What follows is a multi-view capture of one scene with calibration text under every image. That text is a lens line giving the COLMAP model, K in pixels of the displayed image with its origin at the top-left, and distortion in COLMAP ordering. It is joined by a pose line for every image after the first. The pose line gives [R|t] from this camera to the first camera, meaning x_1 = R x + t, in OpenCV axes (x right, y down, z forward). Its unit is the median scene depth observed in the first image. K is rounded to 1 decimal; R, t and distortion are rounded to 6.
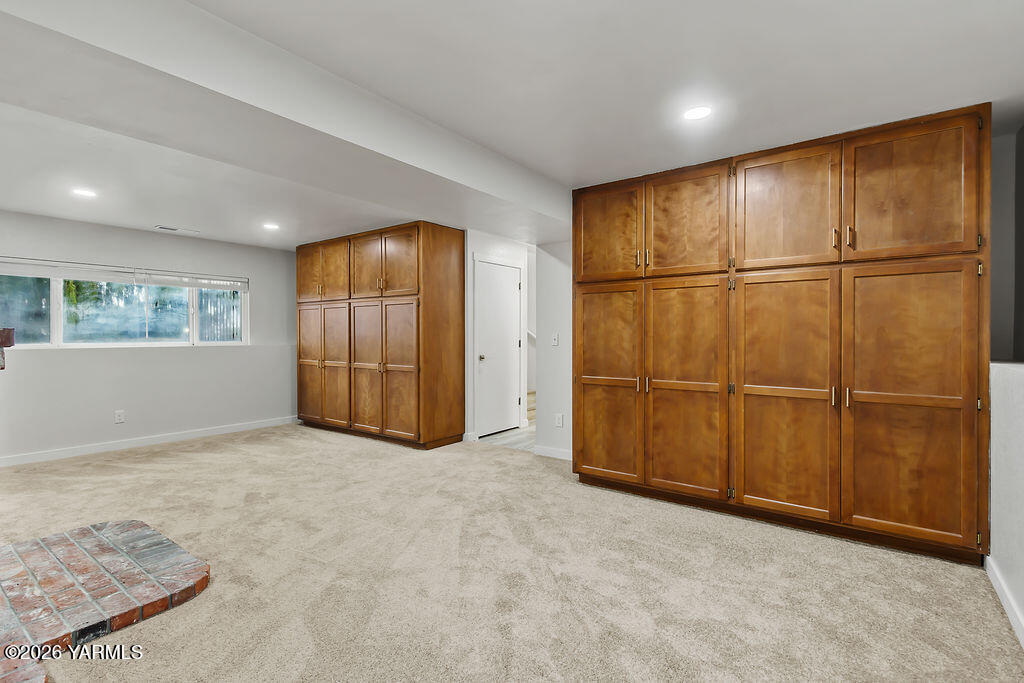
lens RADIAL K [[482.2, 0, 509.4], [0, 482.2, 335.1], [0, 0, 1]] dist [0.002760, 0.000026]
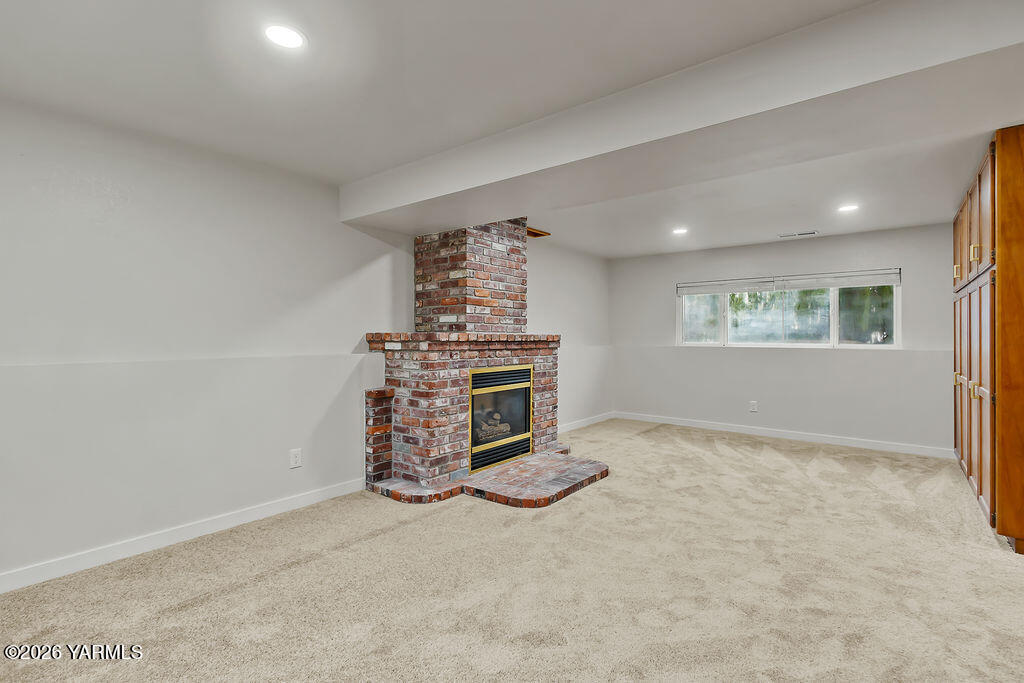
lens RADIAL K [[482.2, 0, 509.4], [0, 482.2, 335.1], [0, 0, 1]] dist [0.002760, 0.000026]
pose [[-0.035209, -0.001378, -0.999379, 0.489678], [-0.006435, 0.999979, -0.001152, 0.001746], [0.999359, 0.006391, -0.035217, 0.578496]]
